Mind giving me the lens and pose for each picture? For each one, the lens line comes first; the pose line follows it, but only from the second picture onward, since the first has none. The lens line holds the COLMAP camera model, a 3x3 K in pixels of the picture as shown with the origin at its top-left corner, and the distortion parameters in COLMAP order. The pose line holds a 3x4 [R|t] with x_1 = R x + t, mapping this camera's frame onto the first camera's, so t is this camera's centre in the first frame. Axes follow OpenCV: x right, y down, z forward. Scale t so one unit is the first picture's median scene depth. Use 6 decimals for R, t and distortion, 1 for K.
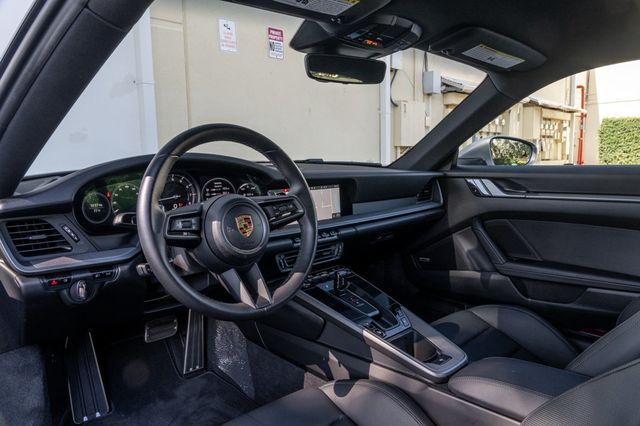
lens RADIAL K [[435.4, 0, 320.7], [0, 435.4, 210.7], [0, 0, 1]] dist [-0.032916, 0.003045]
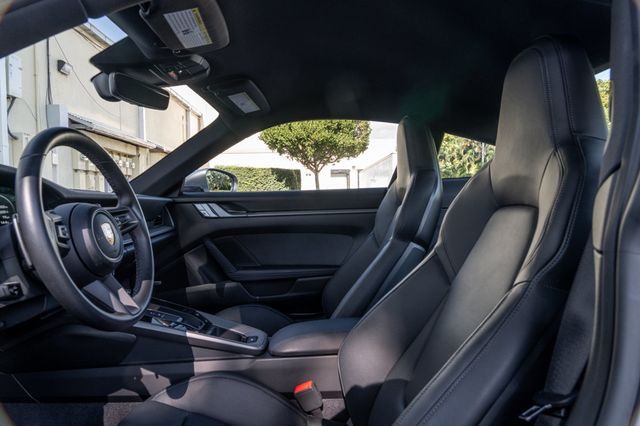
lens RADIAL K [[435.4, 0, 322.6], [0, 435.4, 211.2], [0, 0, 1]] dist [-0.032916, 0.003045]
pose [[0.659325, -0.019677, 0.751600, -0.326759], [0.095469, 0.993757, -0.057732, 0.048290], [-0.745772, 0.109819, 0.657087, 0.004680]]
